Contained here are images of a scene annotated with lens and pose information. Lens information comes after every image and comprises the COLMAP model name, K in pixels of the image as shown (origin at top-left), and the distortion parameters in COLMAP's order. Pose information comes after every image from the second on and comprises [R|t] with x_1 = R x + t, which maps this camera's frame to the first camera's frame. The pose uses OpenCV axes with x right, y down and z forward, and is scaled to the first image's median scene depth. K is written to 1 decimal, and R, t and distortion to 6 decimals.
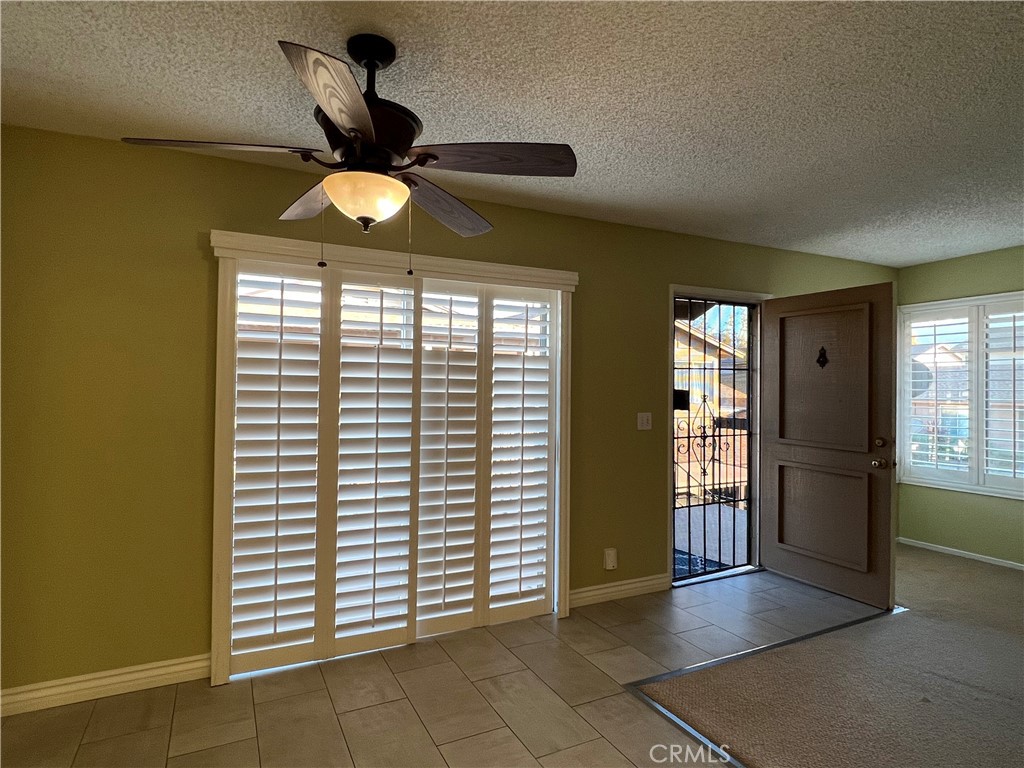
lens RADIAL K [[585.8, 0, 512.0], [0, 585.8, 384.0], [0, 0, 1]] dist [-0.002791, -0.000891]
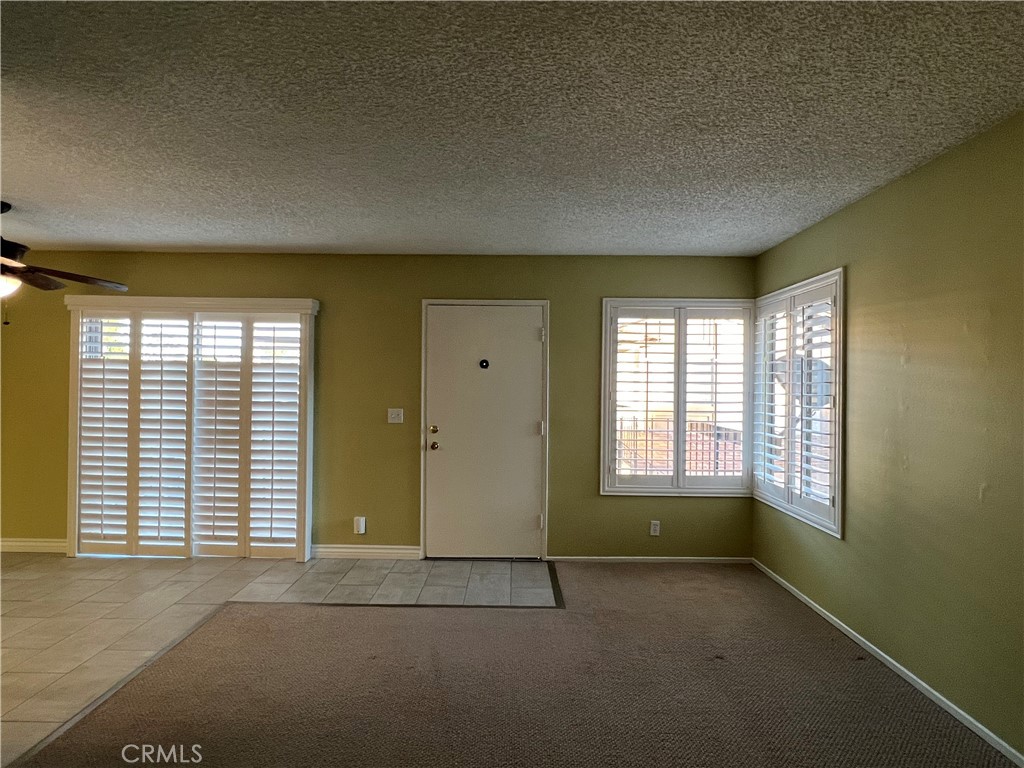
lens RADIAL K [[552.6, 0, 507.9], [0, 552.6, 383.0], [0, 0, 1]] dist [-0.011495, 0.001914]
pose [[0.888109, 0.001039, -0.459632, 1.240707], [-0.002972, 0.999990, -0.003484, -0.000413], [0.459624, 0.004460, 0.888103, 0.131853]]
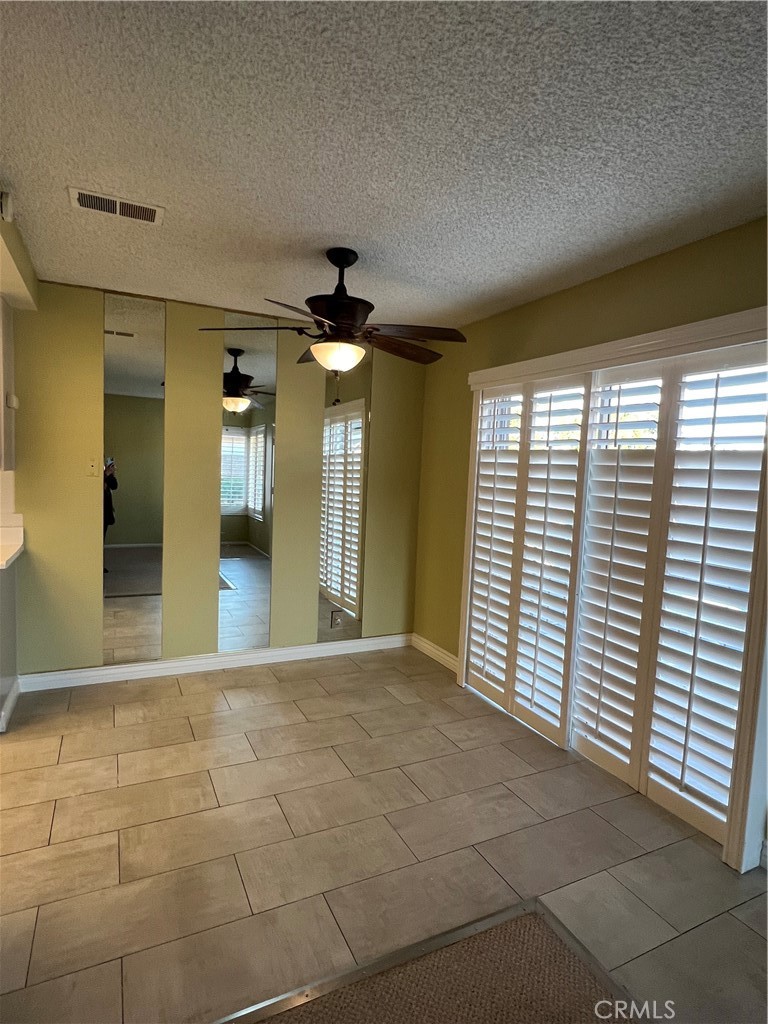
lens RADIAL K [[552.6, 0, 384.0], [0, 552.6, 512.0], [0, 0, 1]] dist [-0.011495, 0.001914]
pose [[-0.009603, 0.070550, -0.997462, 0.761200], [-0.039402, 0.996707, 0.070876, -0.009963], [0.999177, 0.039983, -0.006791, 0.712568]]
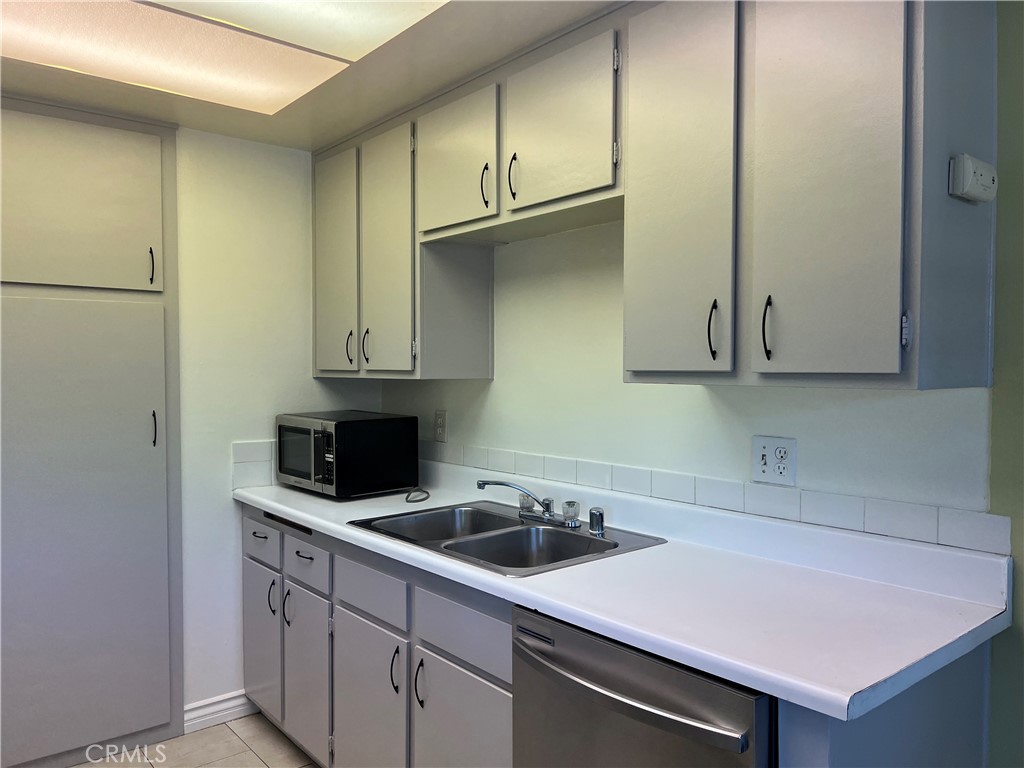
lens RADIAL K [[761.0, 0, 523.4], [0, 761.0, 388.3], [0, 0, 1]] dist [0.034376, -0.005525]
pose [[-0.973913, -0.003849, -0.226888, 0.115204], [-0.010244, 0.999583, 0.027012, 0.003077], [0.226689, 0.028632, -0.973546, 0.410851]]
